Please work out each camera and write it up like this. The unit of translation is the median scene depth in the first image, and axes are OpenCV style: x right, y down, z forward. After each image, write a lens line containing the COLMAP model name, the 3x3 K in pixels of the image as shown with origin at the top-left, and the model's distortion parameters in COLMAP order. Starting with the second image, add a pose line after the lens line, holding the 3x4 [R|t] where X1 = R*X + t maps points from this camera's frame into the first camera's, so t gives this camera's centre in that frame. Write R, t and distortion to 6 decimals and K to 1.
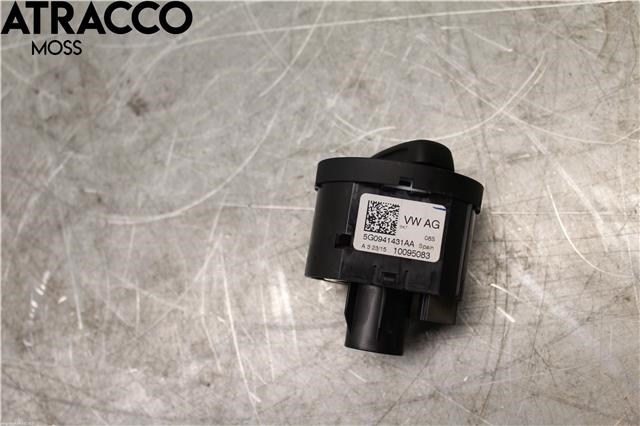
lens RADIAL K [[891.1, 0, 320.7], [0, 891.1, 212.8], [0, 0, 1]] dist [-0.164898, 0.000000]
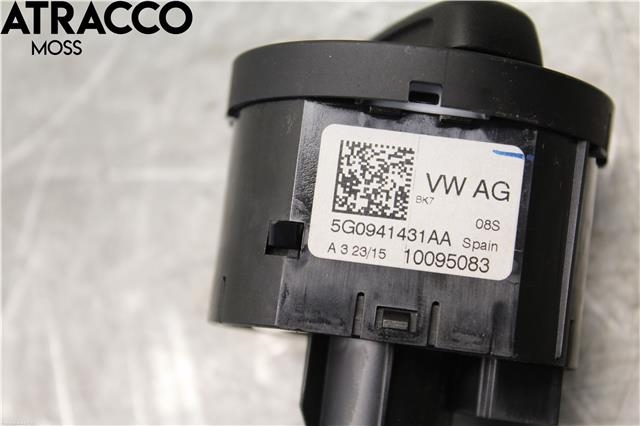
lens RADIAL K [[1539.8, 0, 319.8], [0, 1539.8, 212.0], [0, 0, 1]] dist [-0.019965, 0.000000]
pose [[0.999106, -0.034808, -0.023993, 0.057831], [0.034736, 0.999391, -0.003379, 0.021587], [0.024096, 0.002543, 0.999706, 0.252476]]
